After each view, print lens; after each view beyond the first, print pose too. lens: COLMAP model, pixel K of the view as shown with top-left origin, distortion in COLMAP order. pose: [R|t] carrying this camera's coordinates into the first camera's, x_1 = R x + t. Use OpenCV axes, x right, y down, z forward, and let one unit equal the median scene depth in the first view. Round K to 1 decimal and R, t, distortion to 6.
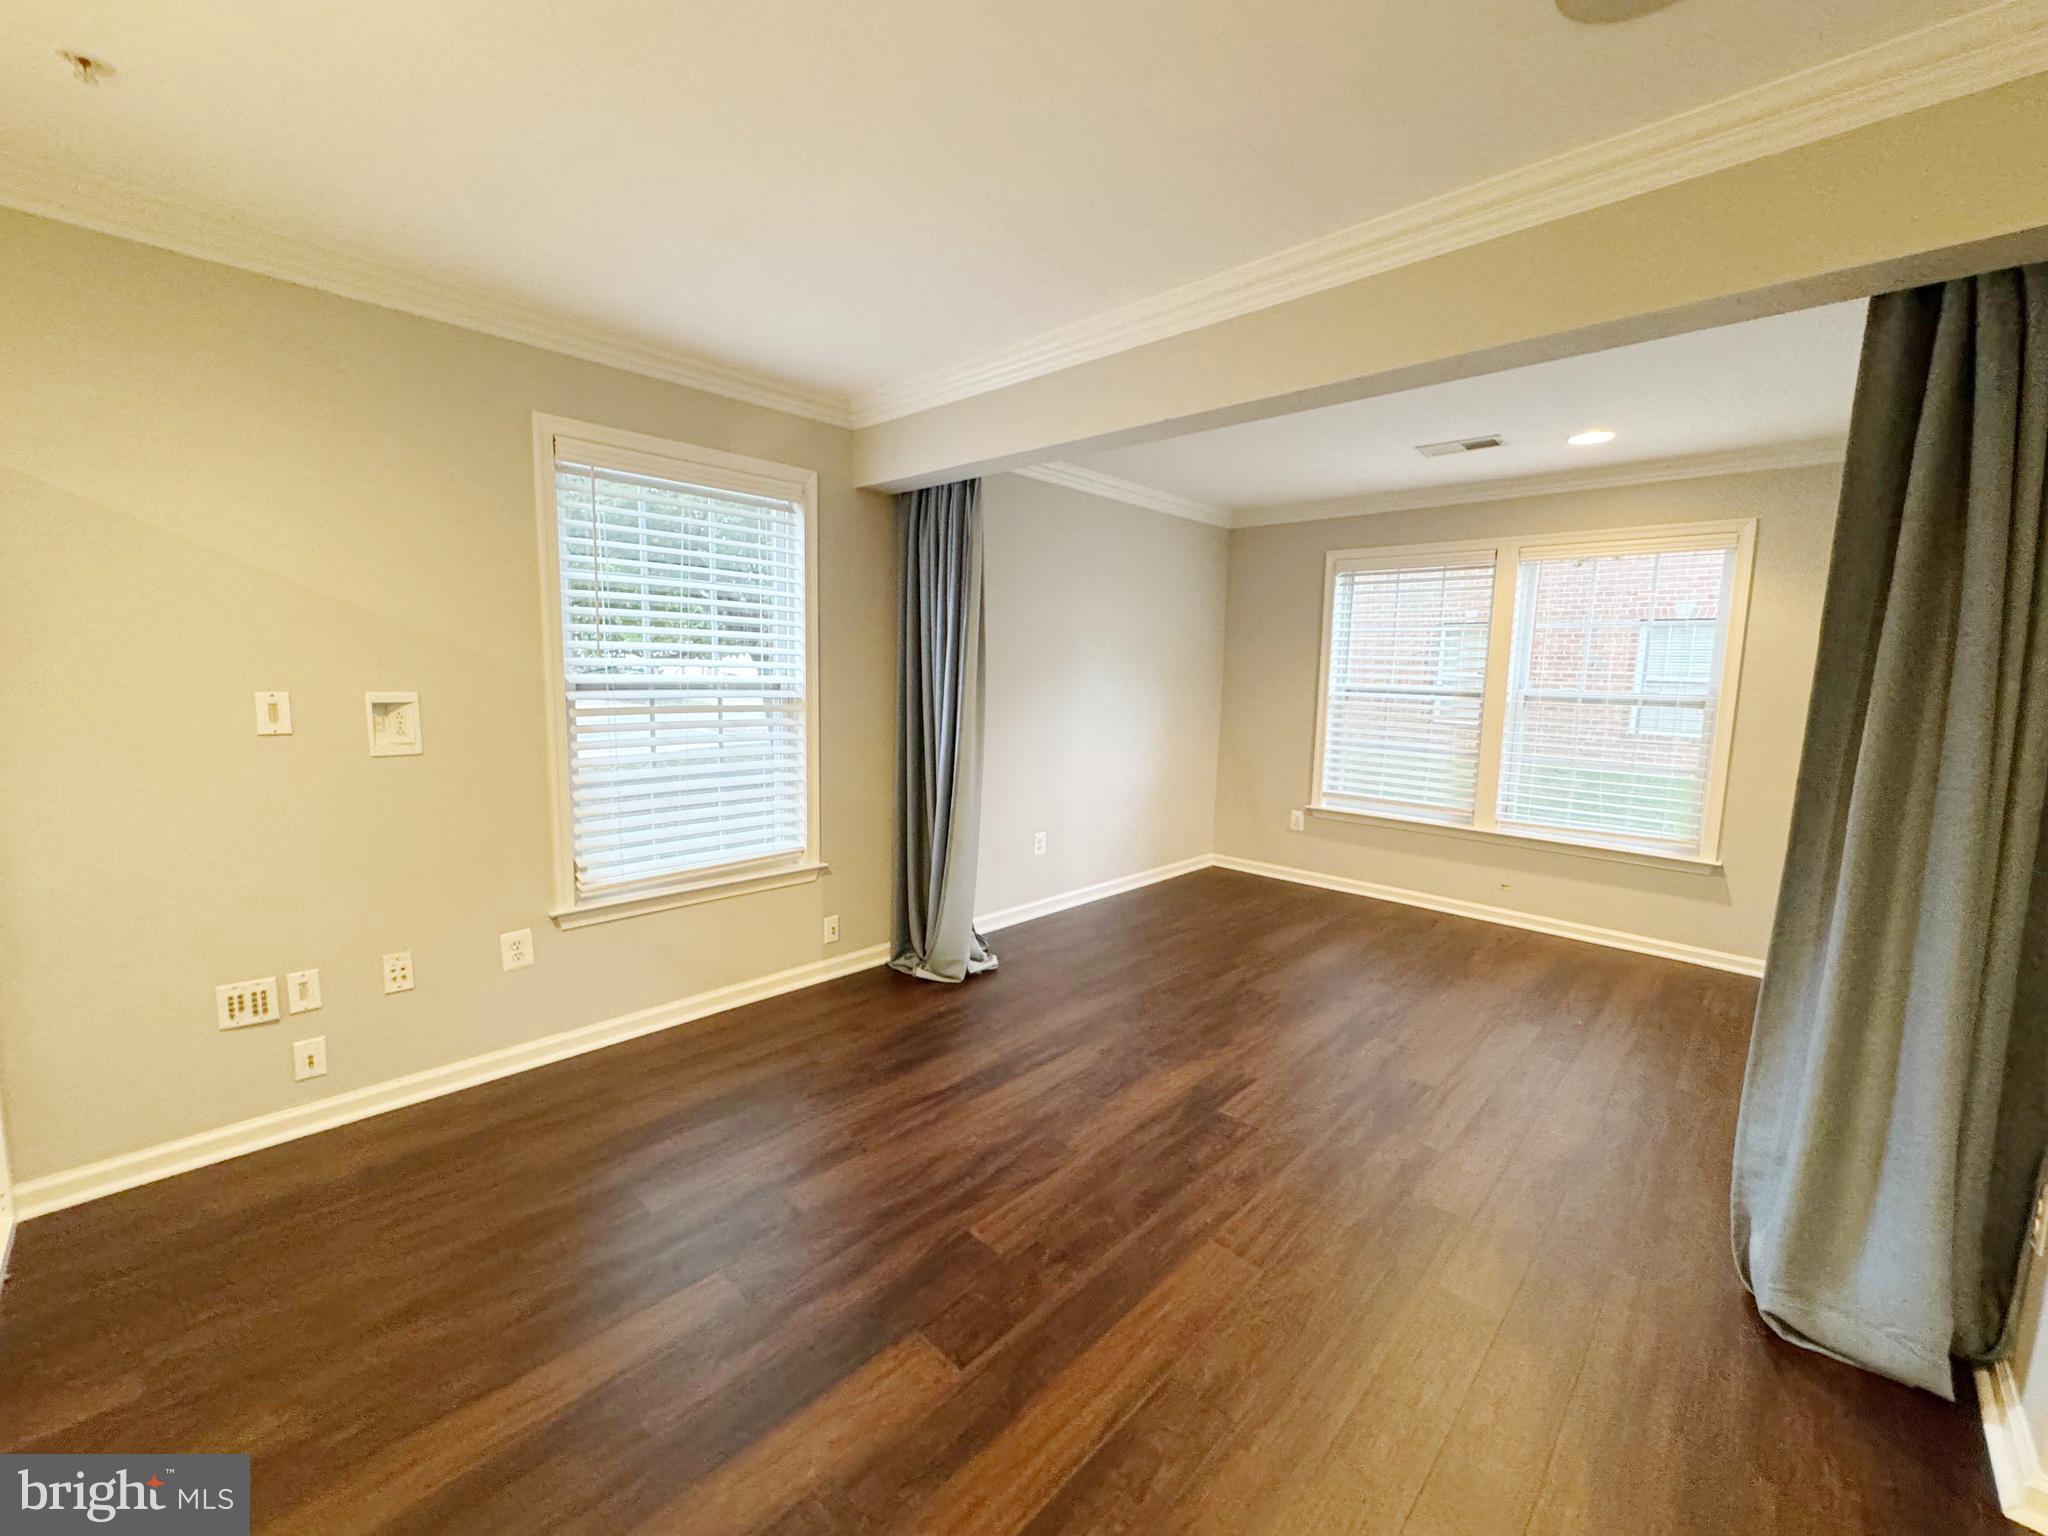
lens RADIAL K [[823.8, 0, 1027.2], [0, 823.8, 759.8], [0, 0, 1]] dist [-0.000088, -0.000498]
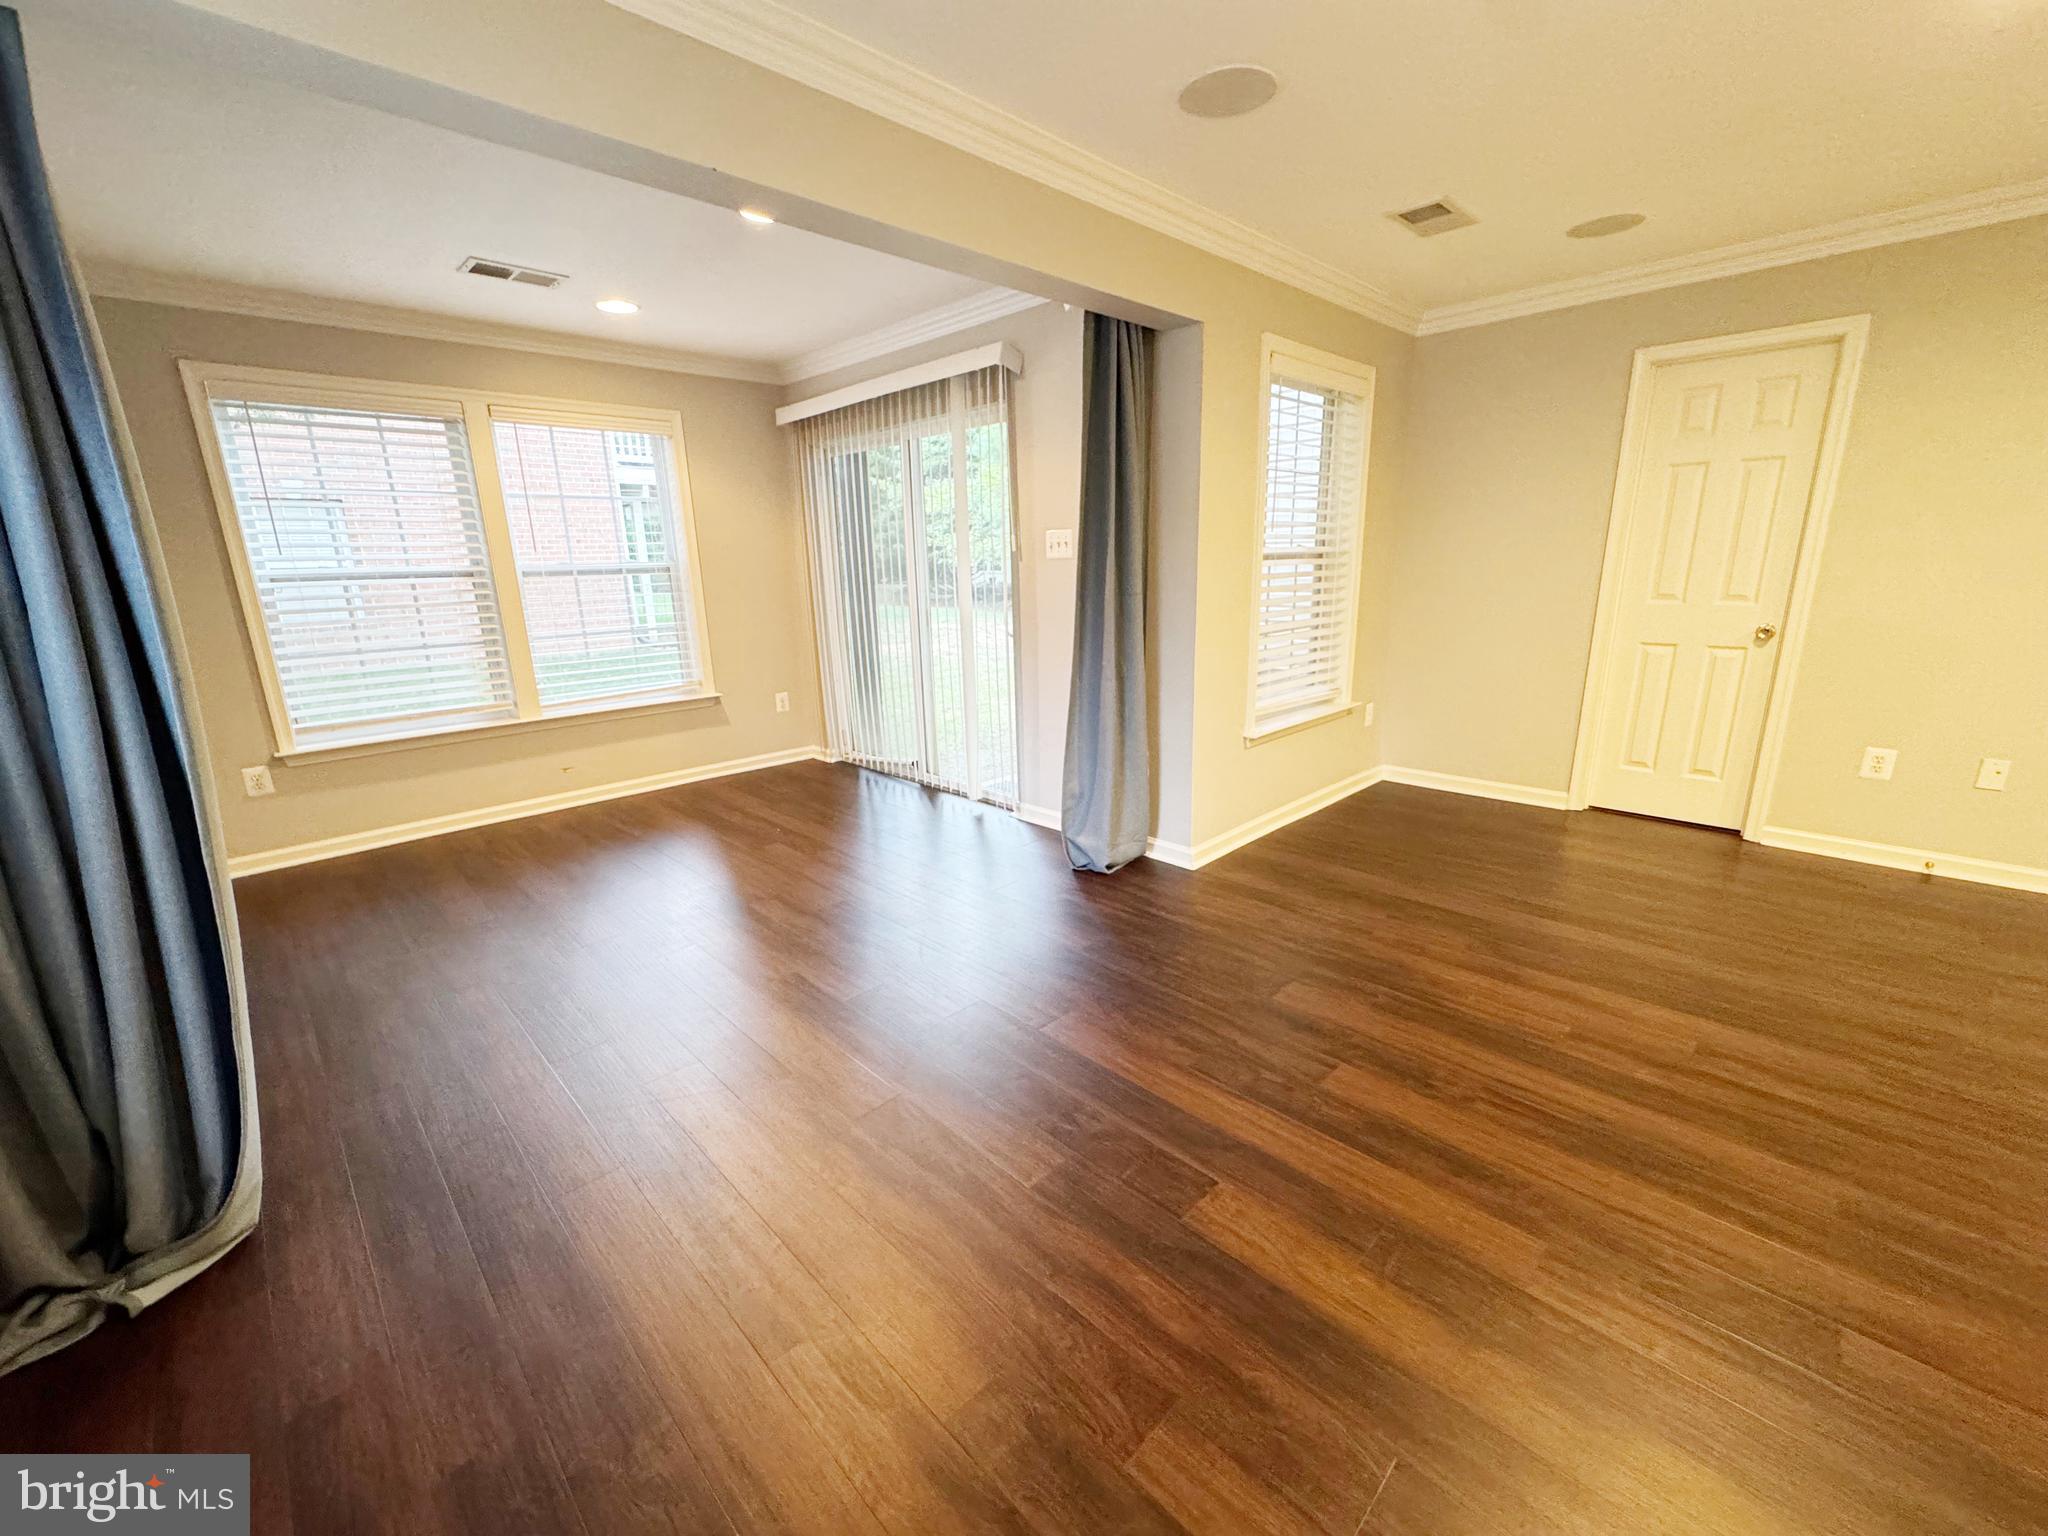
lens RADIAL K [[823.8, 0, 1021.4], [0, 823.8, 771.8], [0, 0, 1]] dist [-0.000088, -0.000498]
pose [[0.045204, -0.284155, 0.957712, -0.355720], [0.136947, 0.951404, 0.275819, -0.042471], [-0.989546, 0.118687, 0.081922, 0.397124]]
